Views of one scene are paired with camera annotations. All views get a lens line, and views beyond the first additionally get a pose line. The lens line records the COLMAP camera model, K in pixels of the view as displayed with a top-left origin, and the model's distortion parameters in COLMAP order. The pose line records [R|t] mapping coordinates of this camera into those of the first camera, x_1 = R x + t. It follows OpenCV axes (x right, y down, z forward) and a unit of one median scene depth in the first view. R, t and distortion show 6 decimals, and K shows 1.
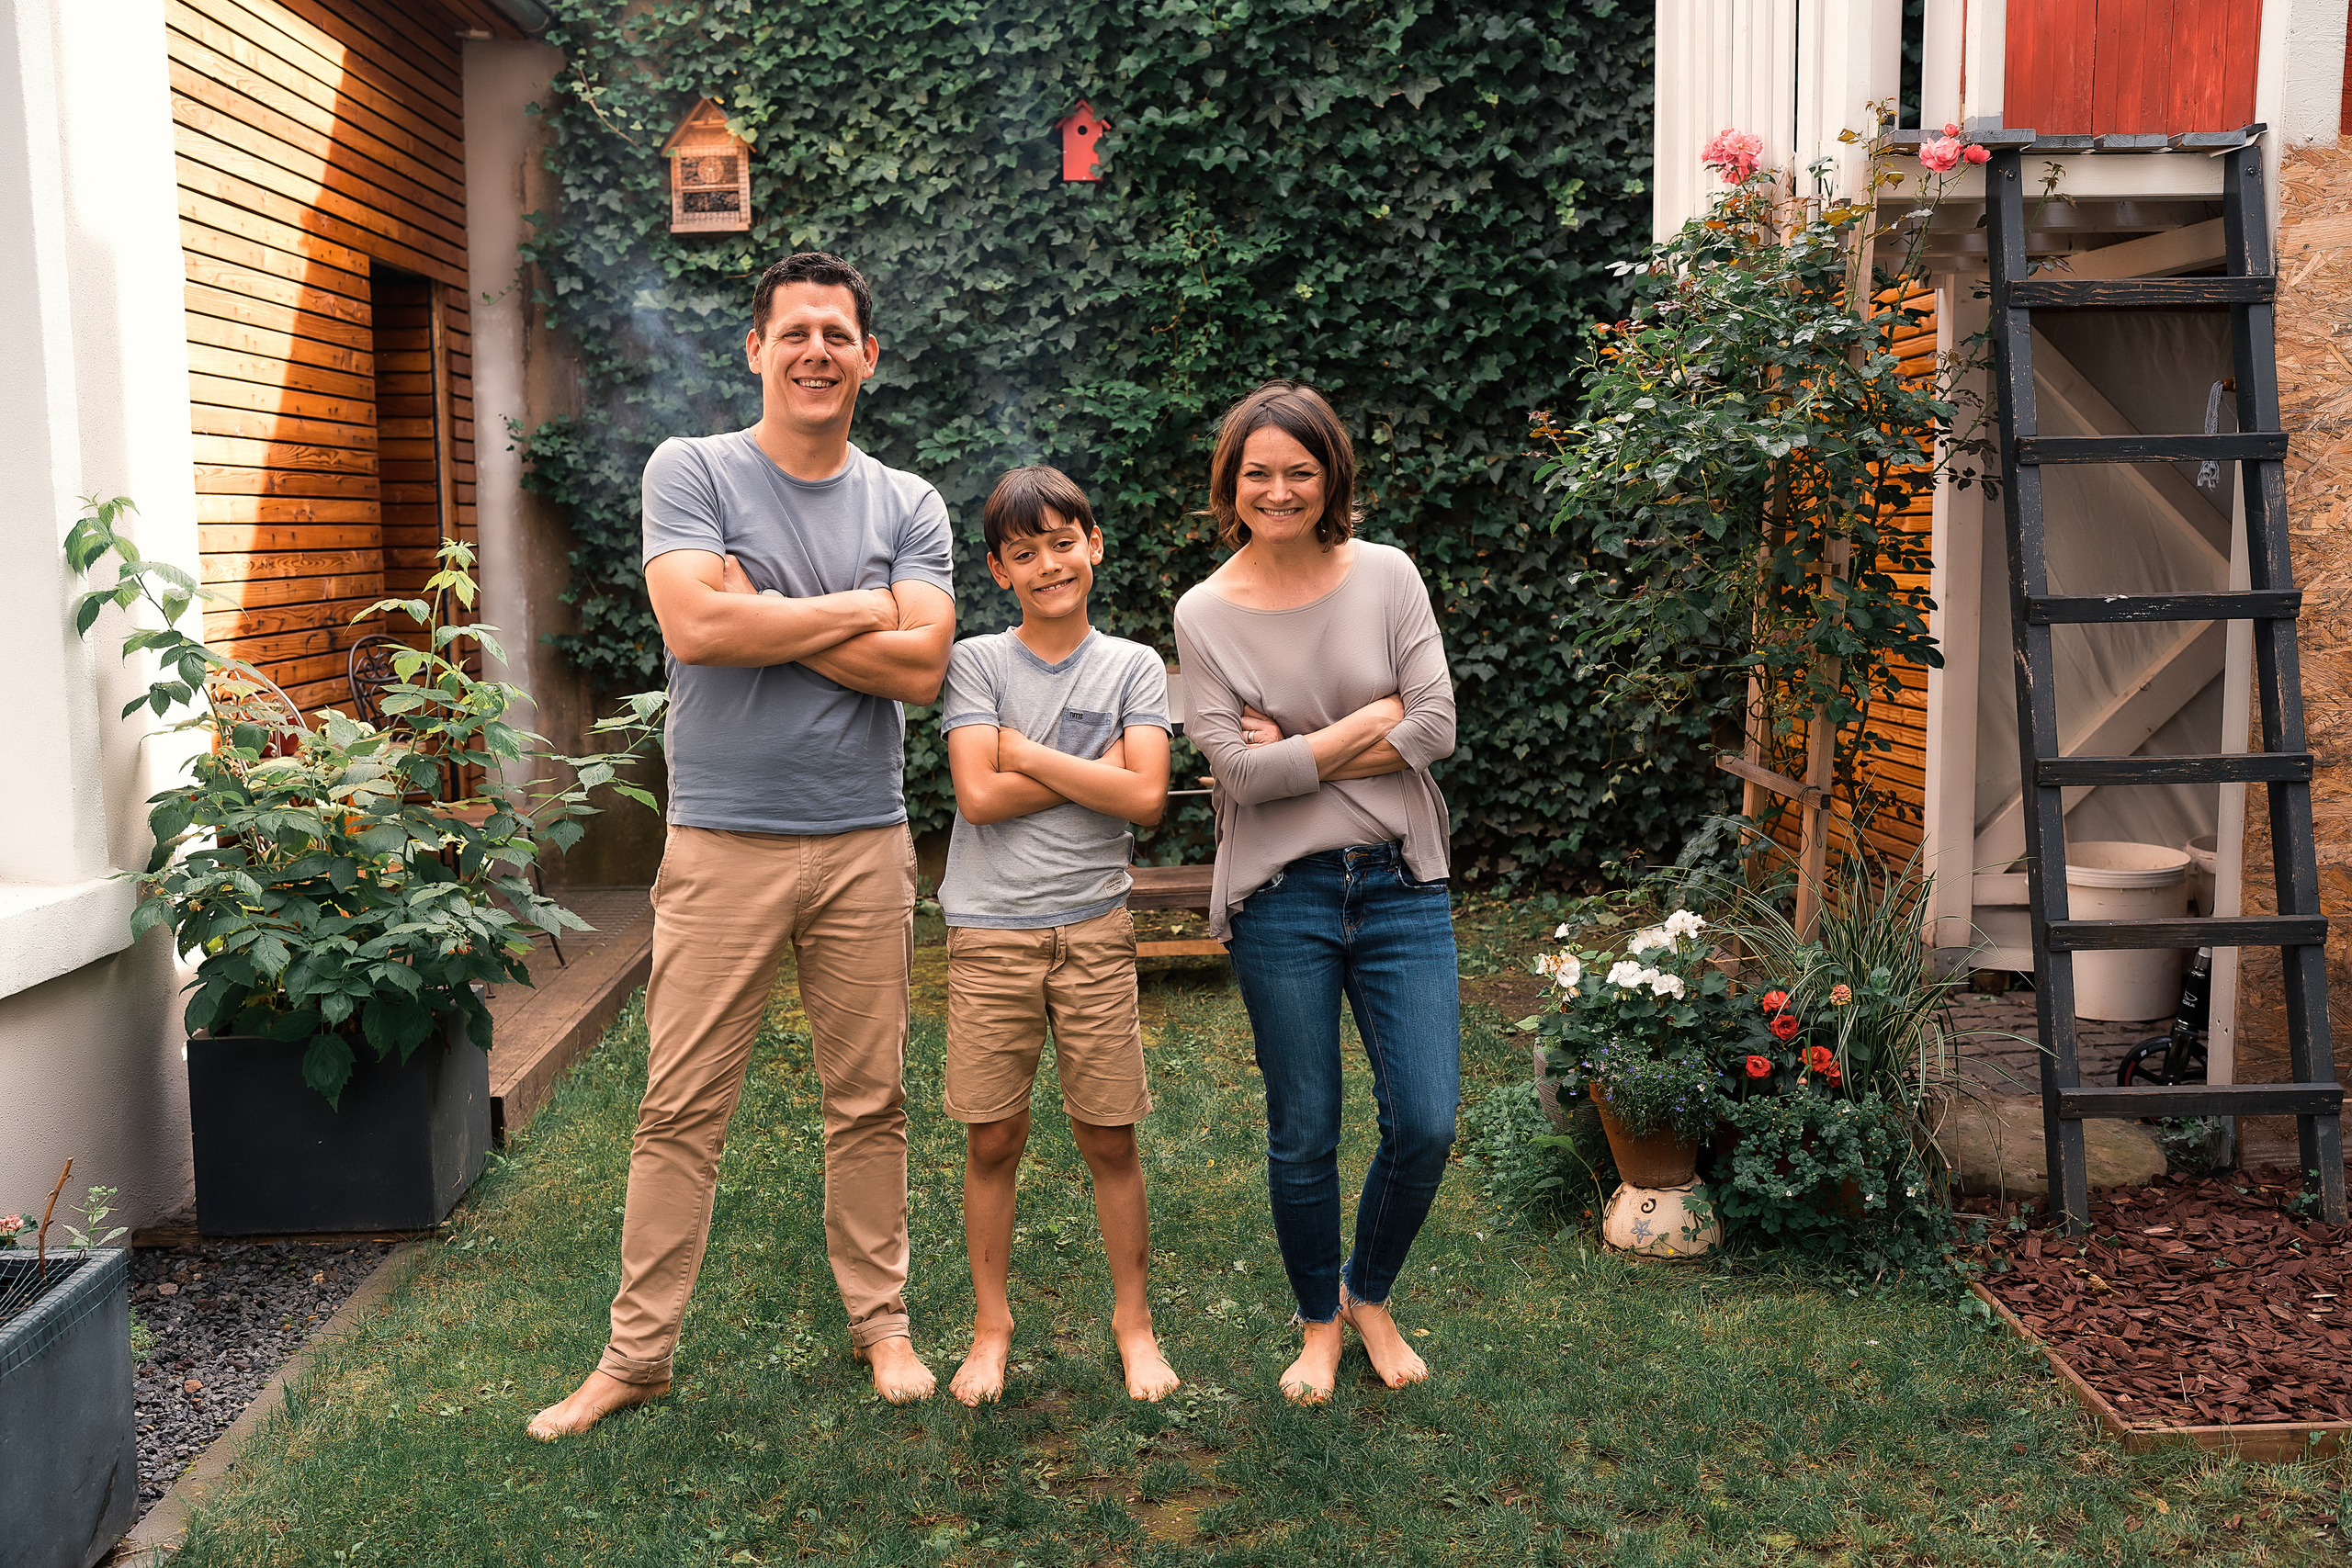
lens RADIAL K [[2209.0, 0, 1247.9], [0, 2209.0, 746.5], [0, 0, 1]] dist [0.036041, 0.000000]
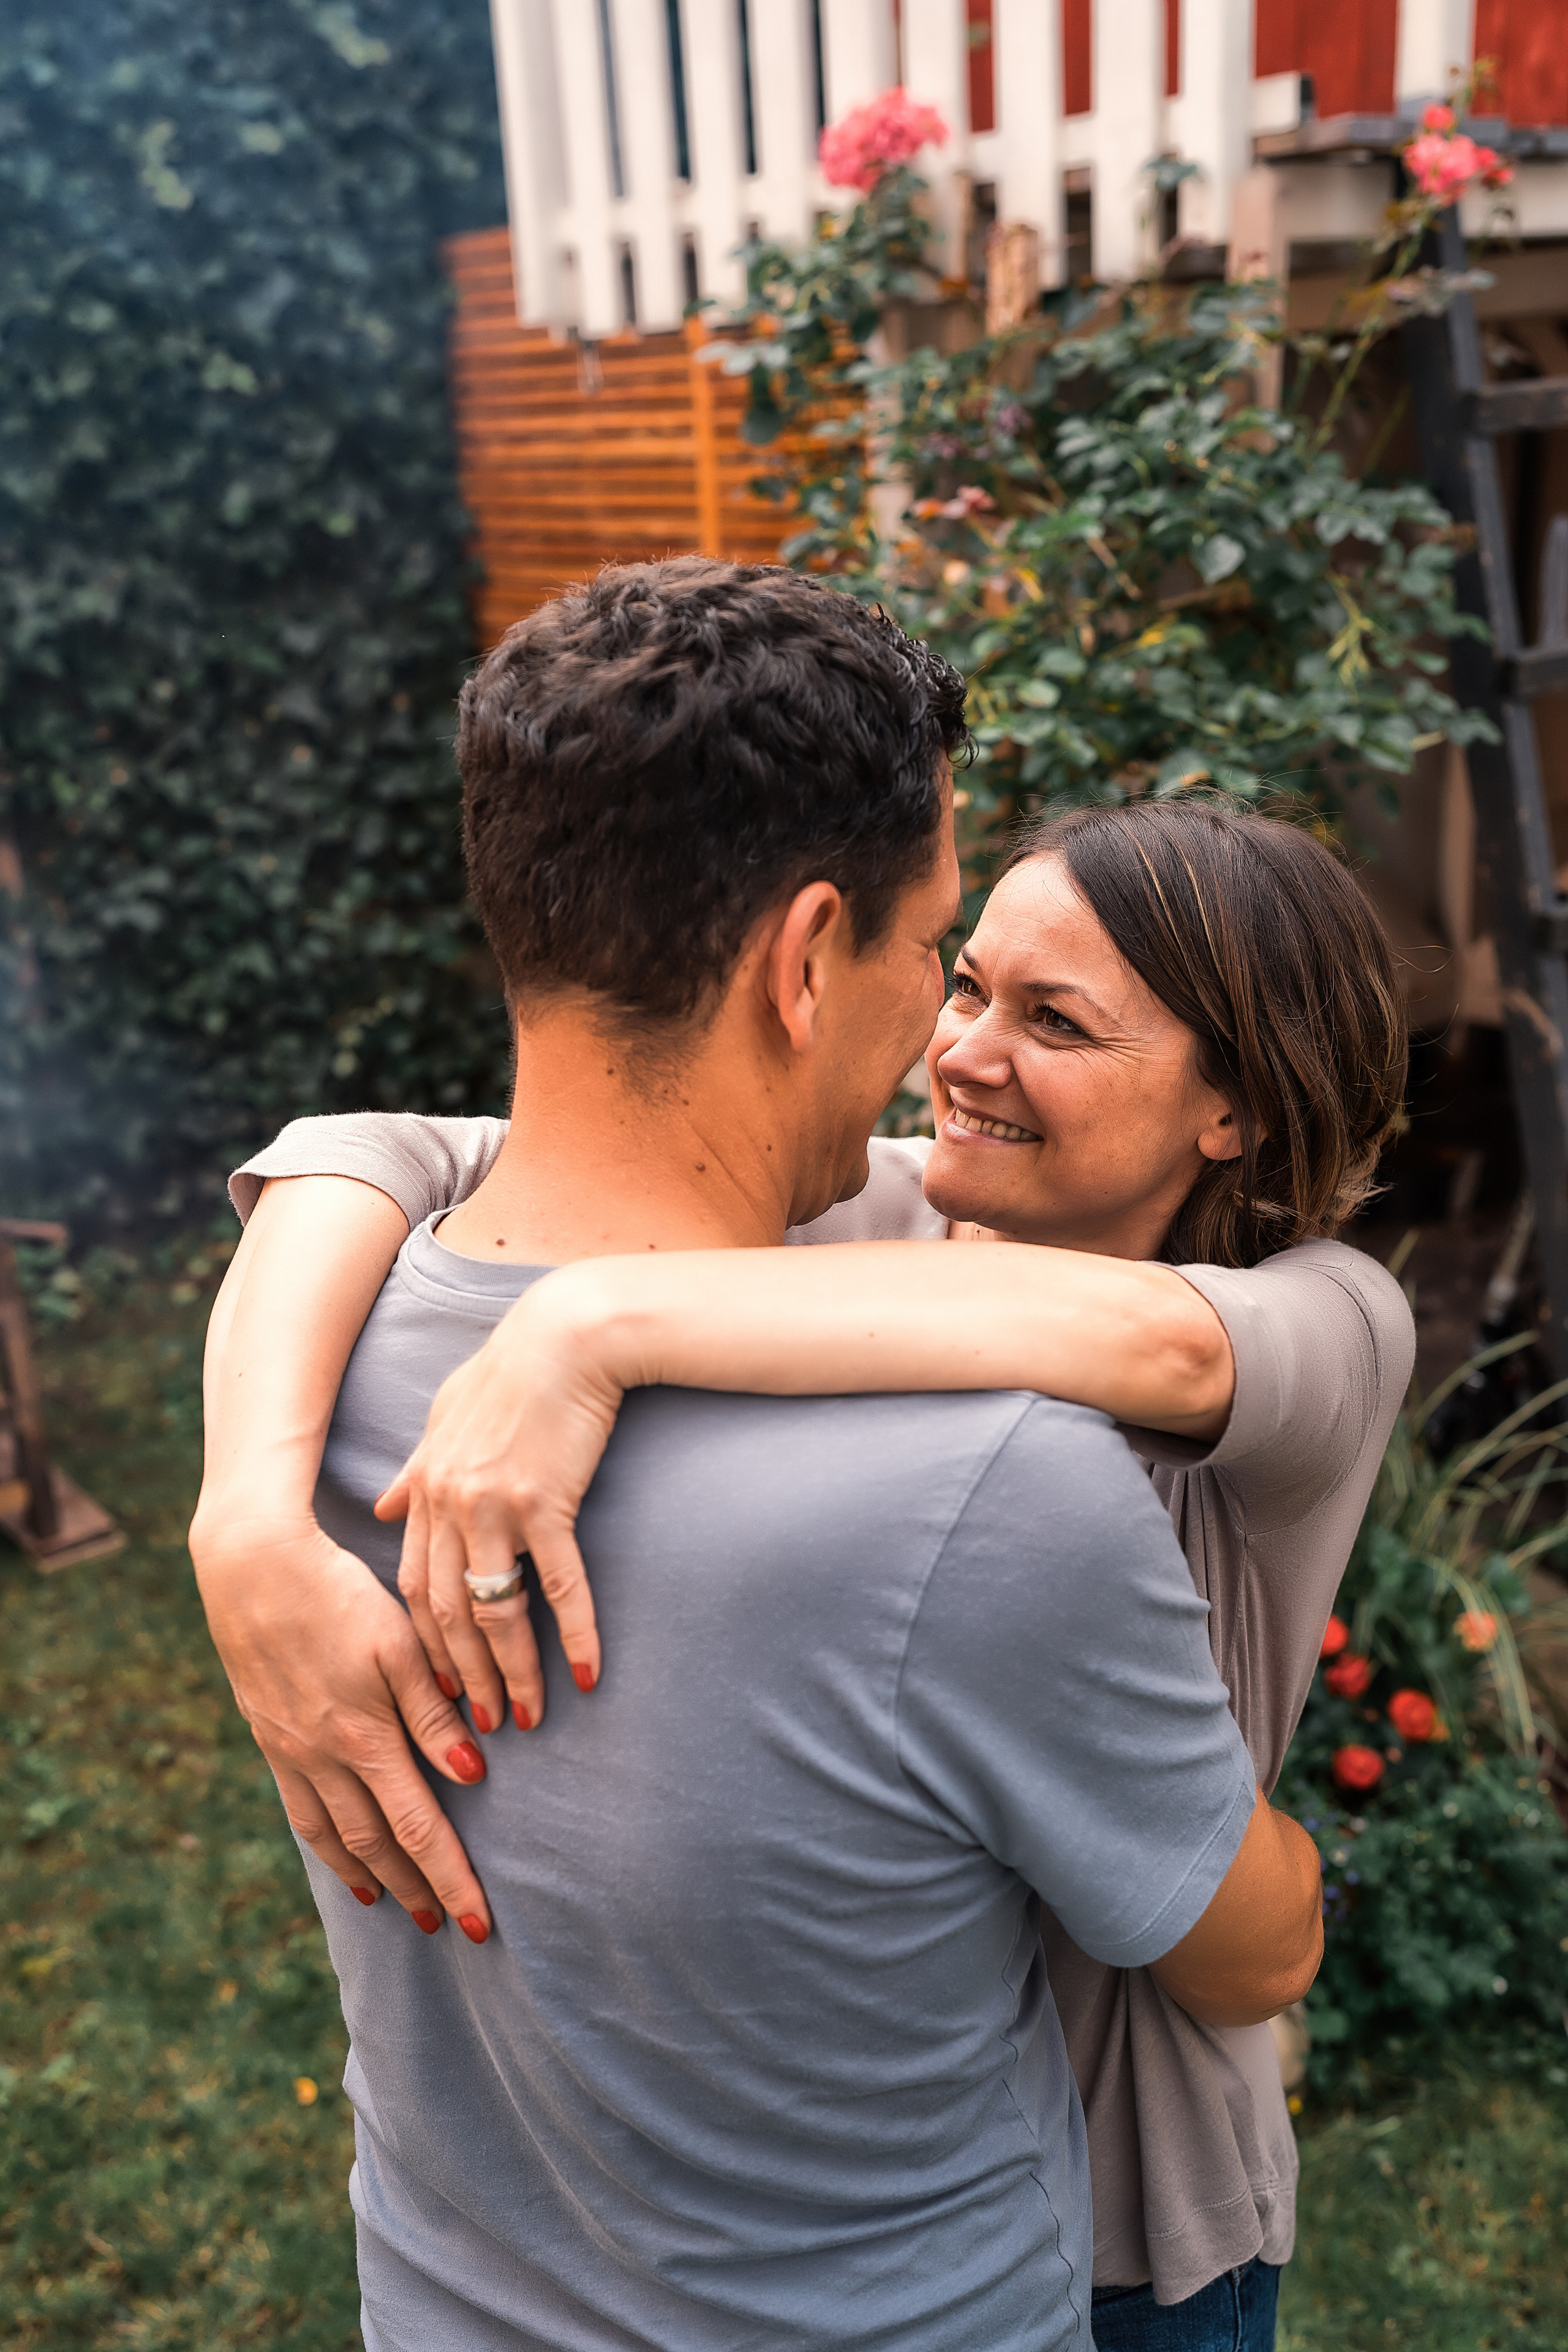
lens RADIAL K [[2209.3, 0, 711.9], [0, 2209.3, 1169.0], [0, 0, 1]] dist [0.036041, 0.000000]
pose [[0.831058, -0.216599, 0.512277, -0.110497], [0.104510, 0.965462, 0.238666, -0.101276], [-0.546279, -0.144807, 0.824991, 0.340355]]
